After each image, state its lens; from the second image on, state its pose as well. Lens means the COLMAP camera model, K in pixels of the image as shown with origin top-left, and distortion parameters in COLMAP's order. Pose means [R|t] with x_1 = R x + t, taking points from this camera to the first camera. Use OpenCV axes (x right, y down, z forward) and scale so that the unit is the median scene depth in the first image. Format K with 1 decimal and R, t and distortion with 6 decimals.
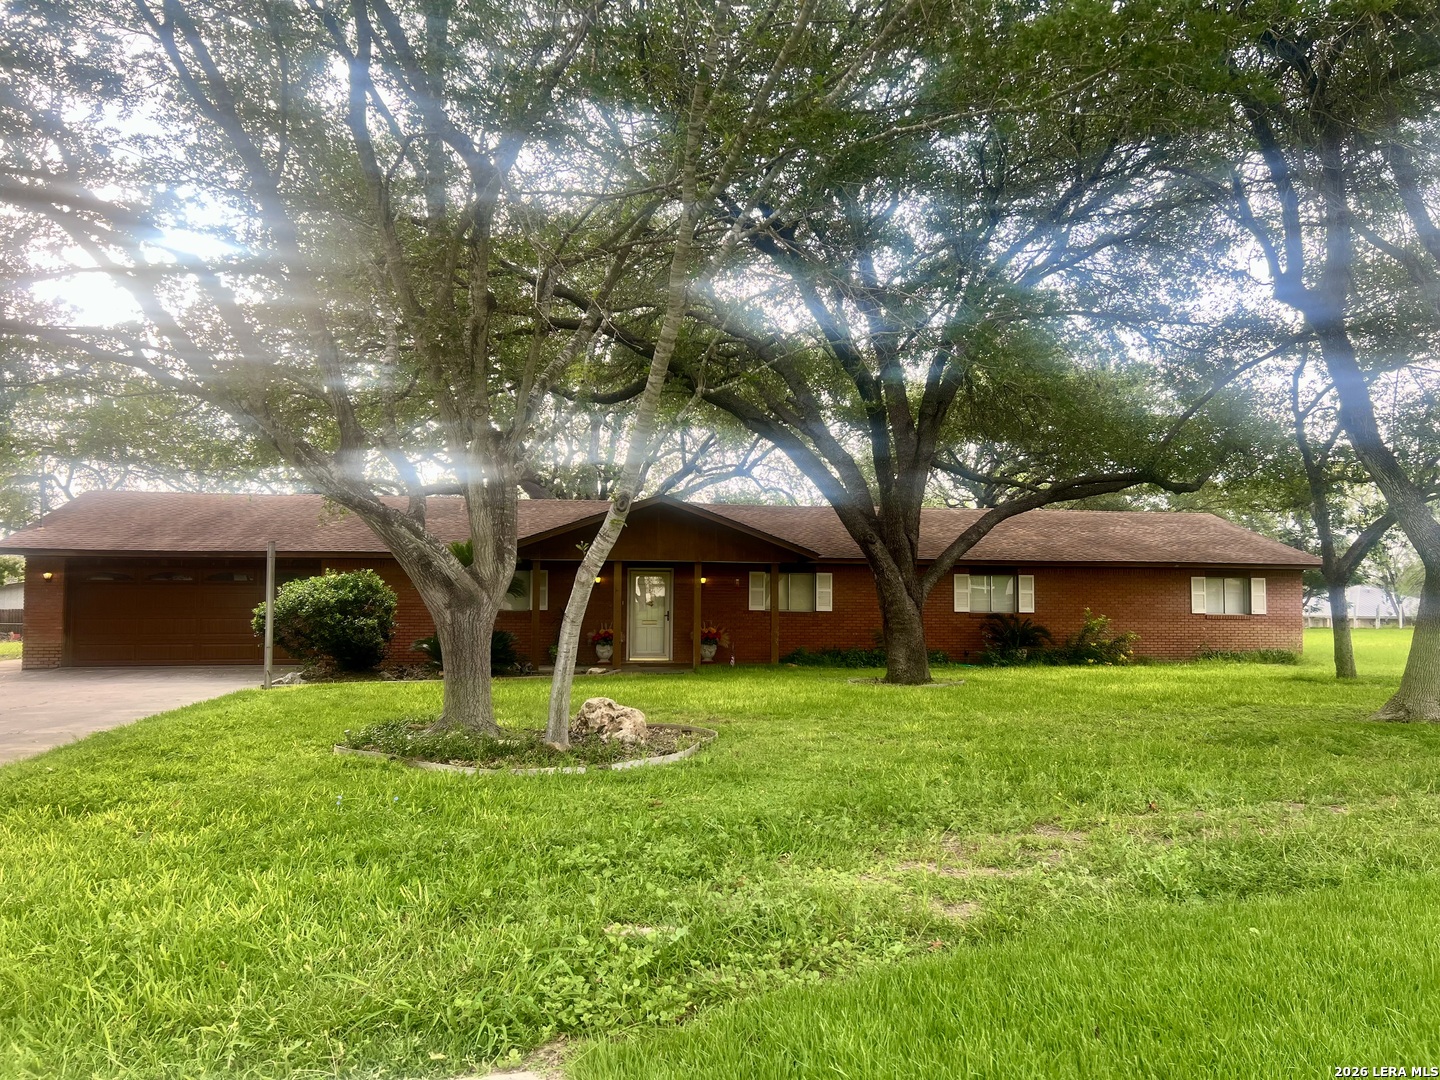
lens RADIAL K [[1092.2, 0, 724.4], [0, 1092.2, 536.0], [0, 0, 1]] dist [0.061835, -0.067416]
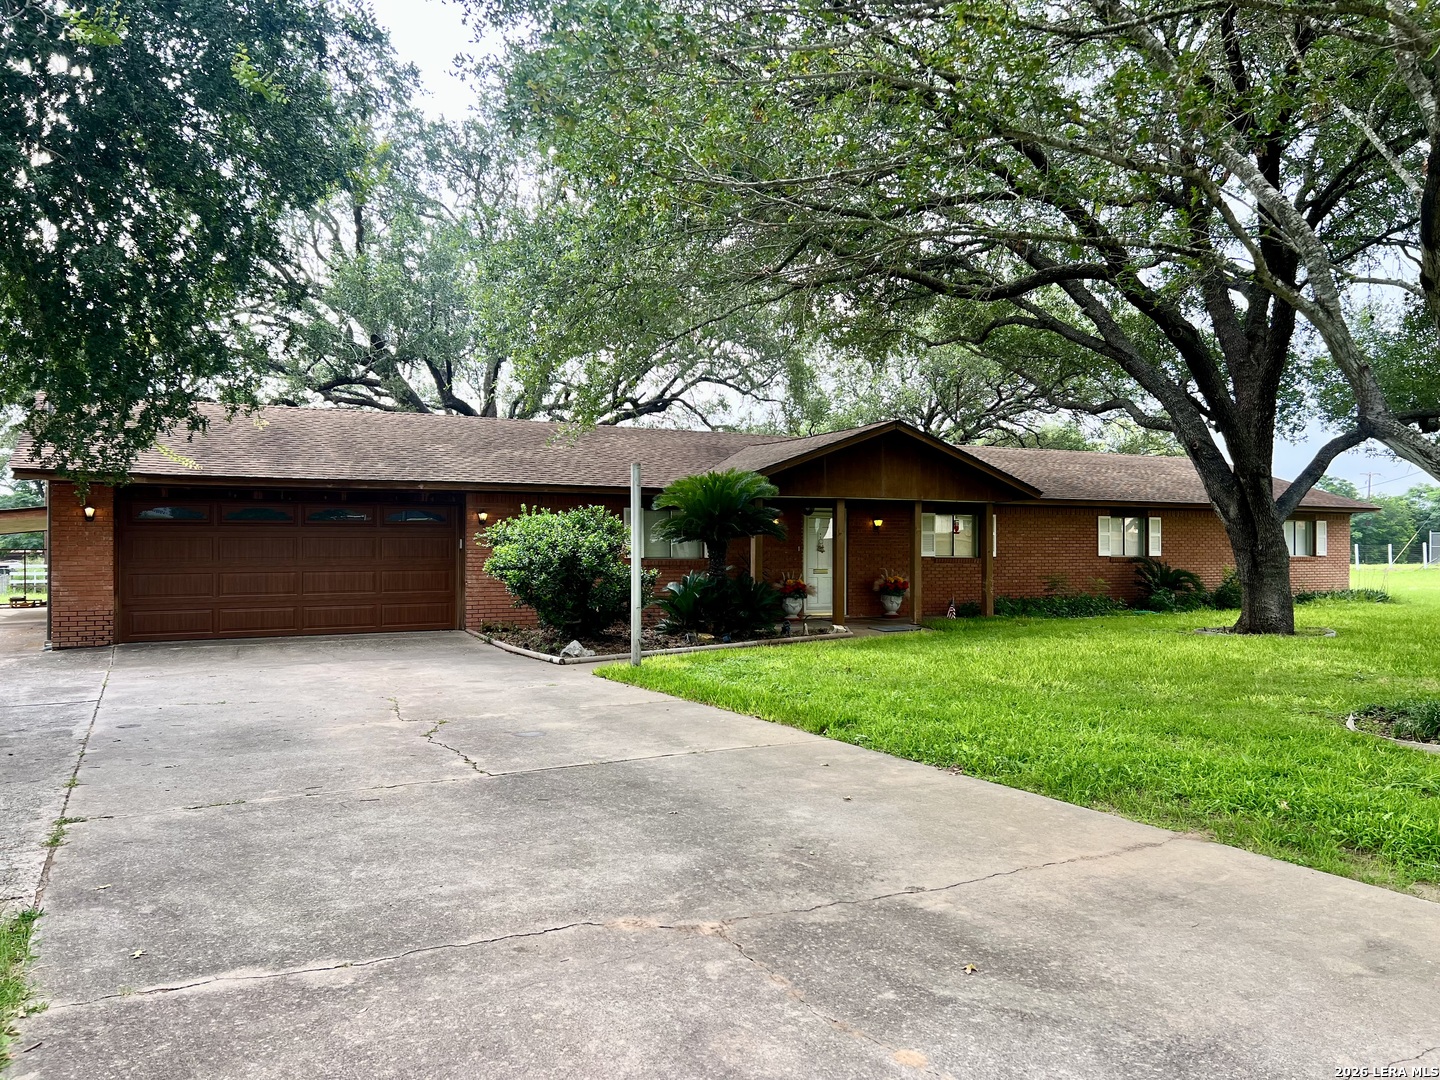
lens RADIAL K [[1092.2, 0, 717.7], [0, 1092.2, 543.9], [0, 0, 1]] dist [0.061835, -0.067416]
pose [[0.953118, -0.004887, 0.302559, -0.441016], [-0.011378, 0.998584, 0.051973, 0.015233], [-0.302384, -0.052979, 0.951713, 0.222554]]
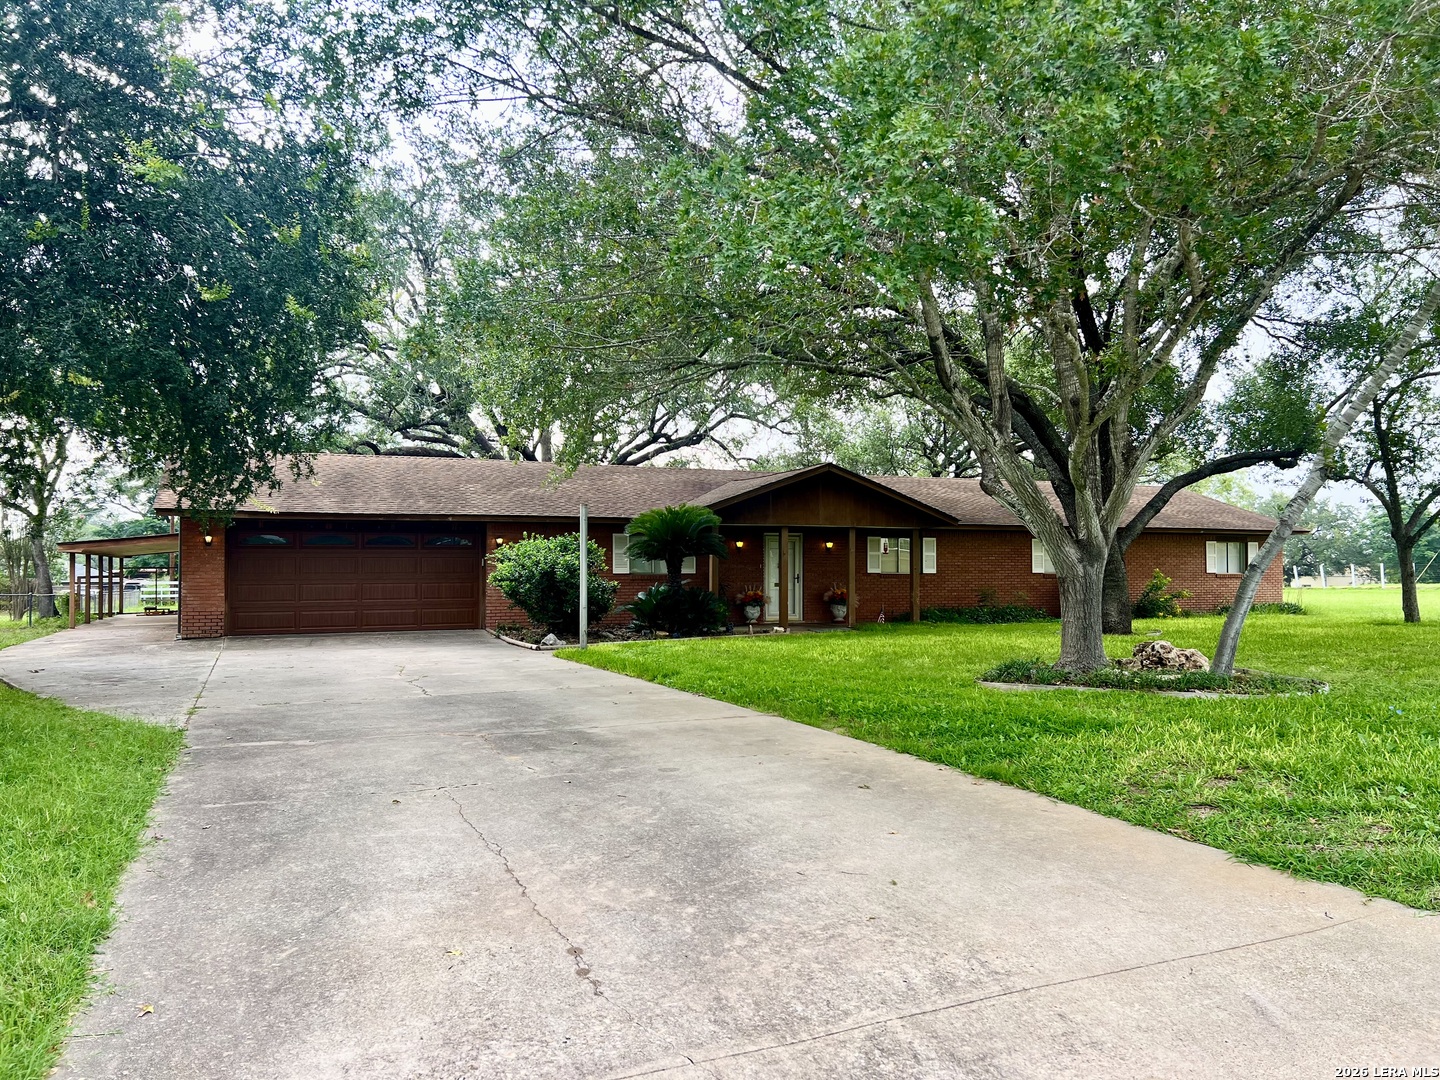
lens RADIAL K [[1092.2, 0, 718.1], [0, 1092.2, 545.3], [0, 0, 1]] dist [0.061835, -0.067416]
pose [[0.974823, -0.001429, 0.222977, -0.392810], [-0.006743, 0.999333, 0.035885, 0.004548], [-0.222880, -0.036485, 0.974163, -0.008935]]
